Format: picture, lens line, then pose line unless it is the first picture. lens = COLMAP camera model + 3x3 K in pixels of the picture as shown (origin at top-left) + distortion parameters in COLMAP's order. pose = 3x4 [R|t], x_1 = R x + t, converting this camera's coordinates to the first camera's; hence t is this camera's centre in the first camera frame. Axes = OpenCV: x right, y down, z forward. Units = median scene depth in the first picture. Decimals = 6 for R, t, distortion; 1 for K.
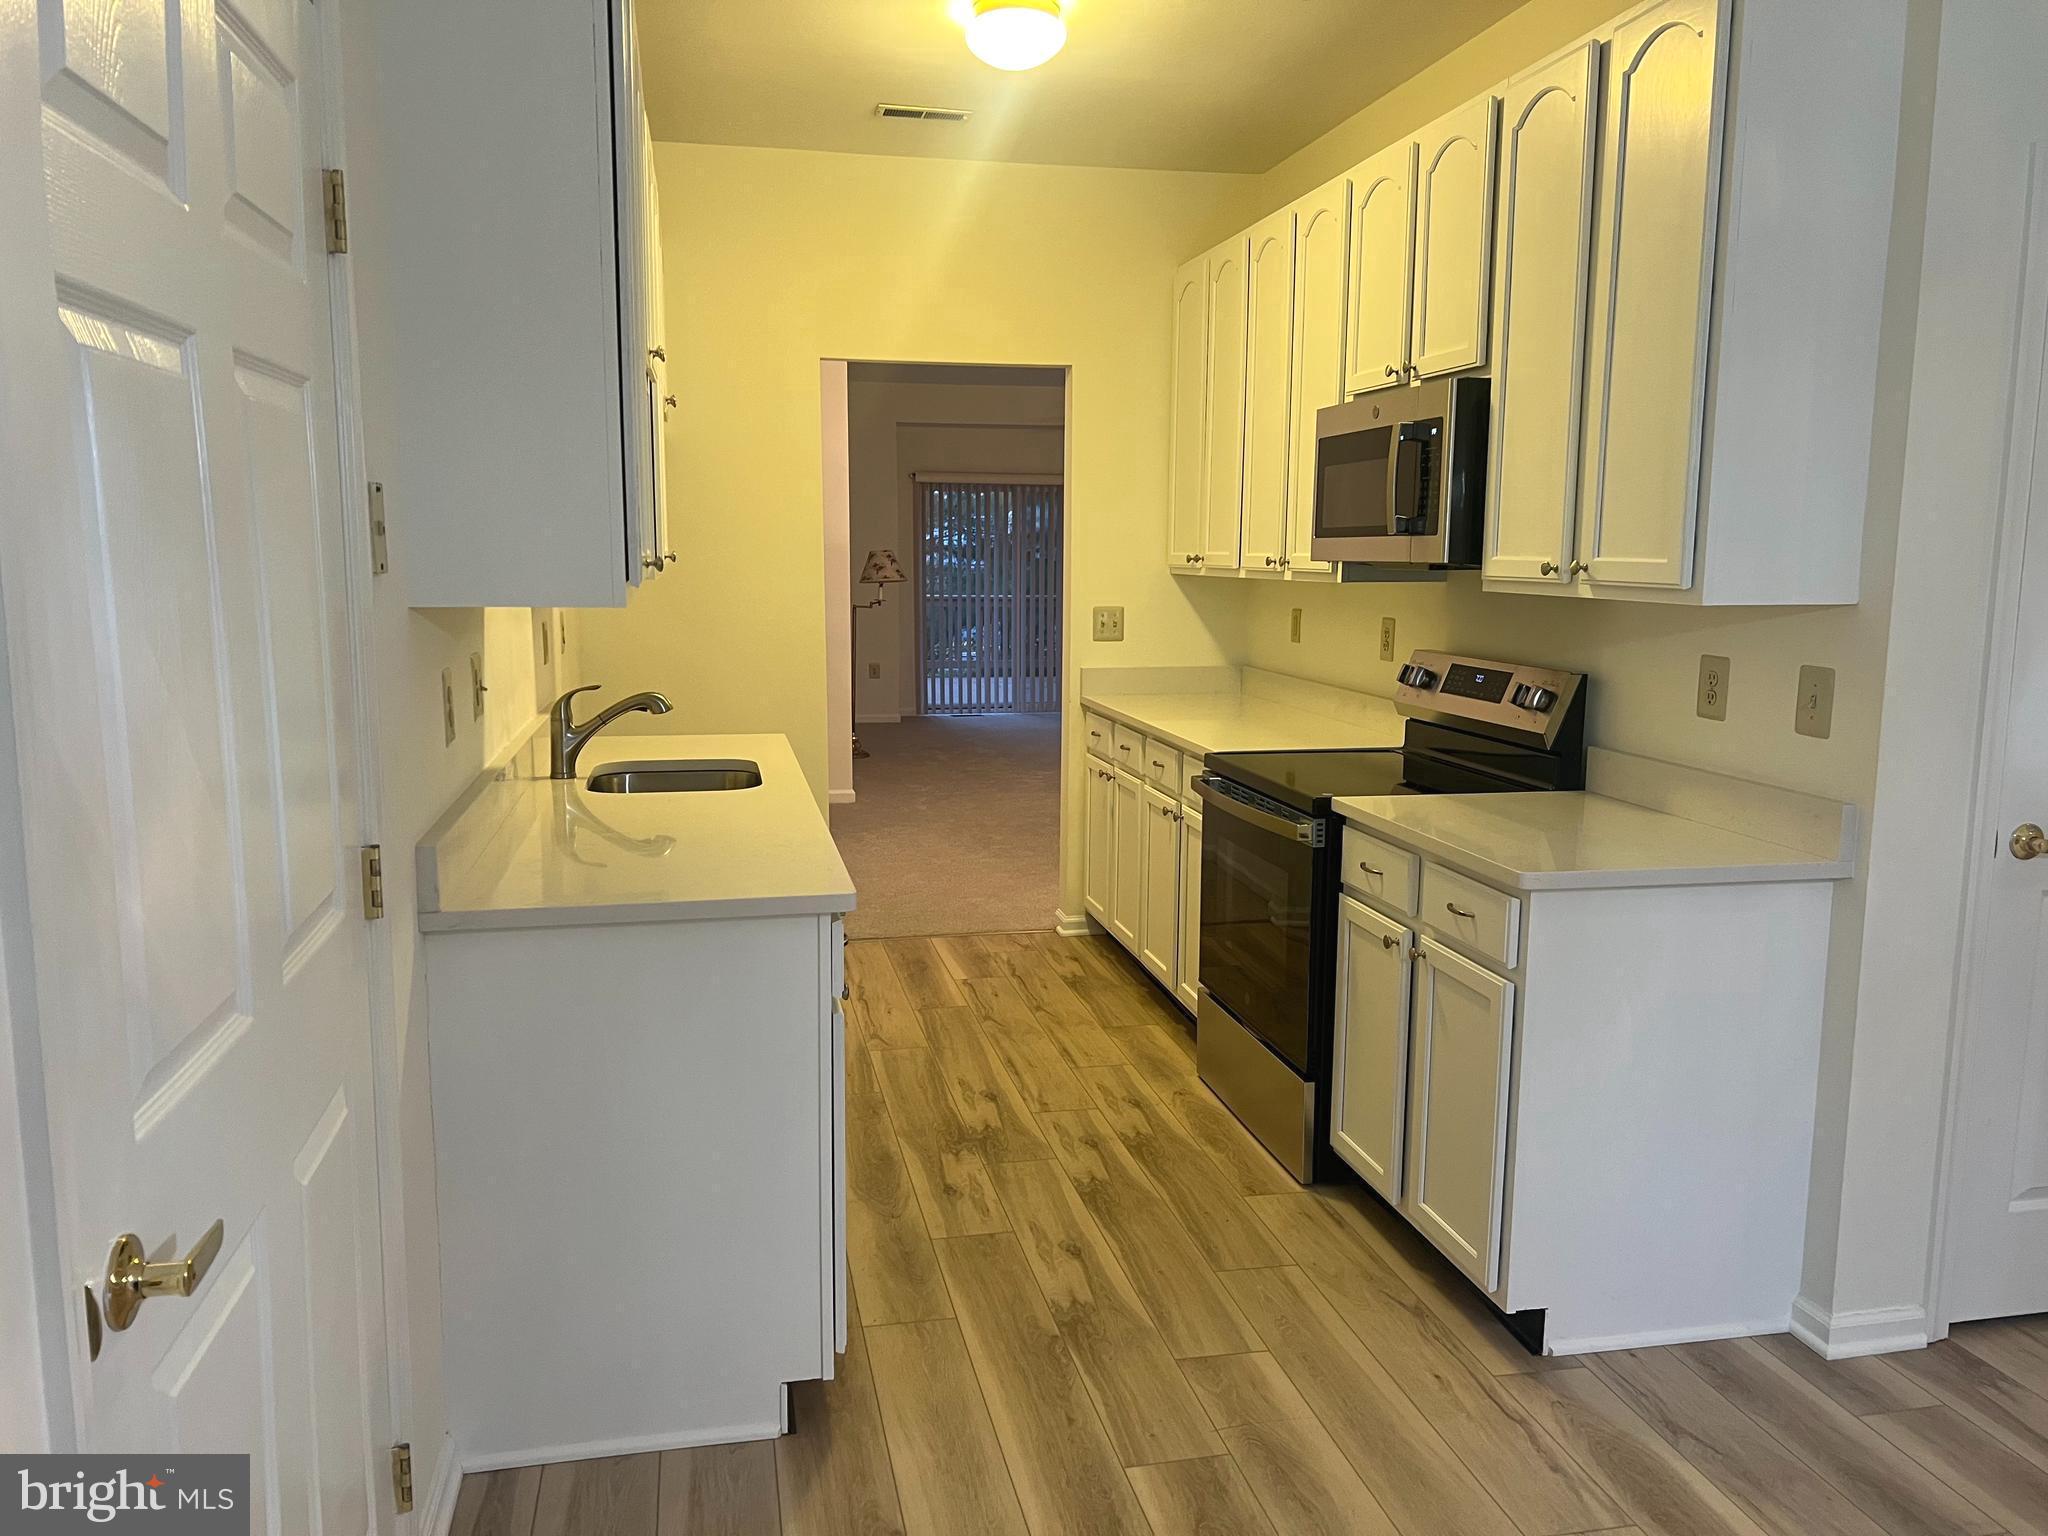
lens RADIAL K [[1512.7, 0, 1020.6], [0, 1512.7, 761.9], [0, 0, 1]] dist [0.041699, -0.033374]
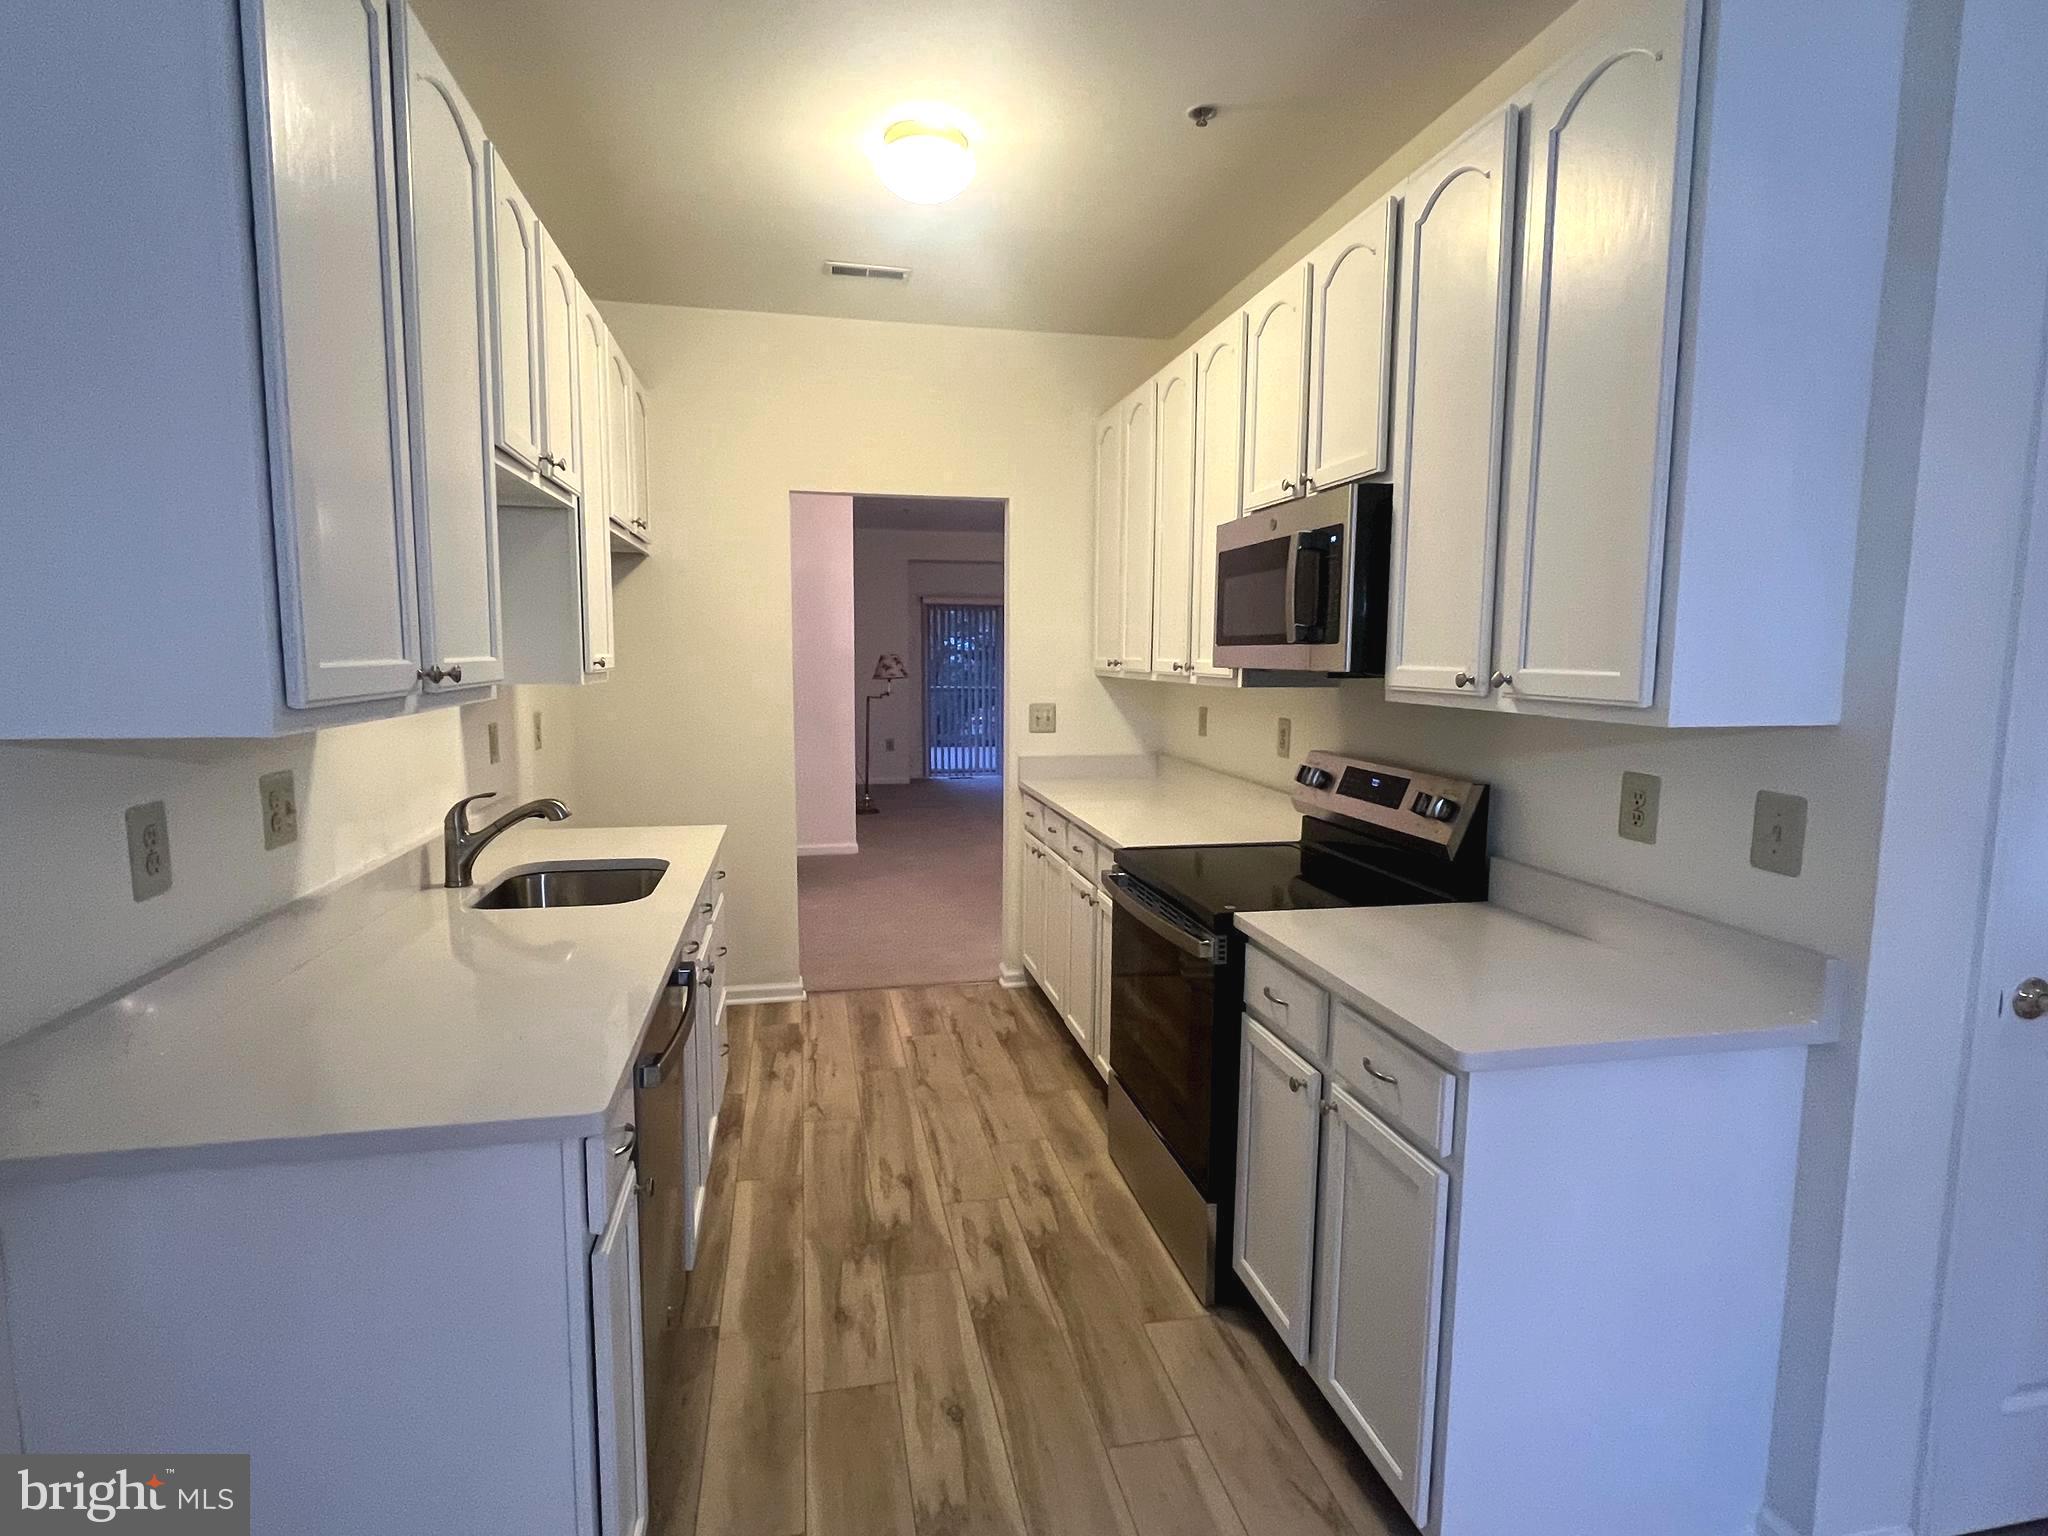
lens RADIAL K [[1046.6, 0, 1023.6], [0, 1046.6, 762.6], [0, 0, 1]] dist [-0.007302, 0.000838]
pose [[0.999998, 0.001064, 0.001855, 0.064216], [-0.000999, 0.999394, -0.034800, -0.044846], [-0.001891, 0.034798, 0.999393, 0.302080]]
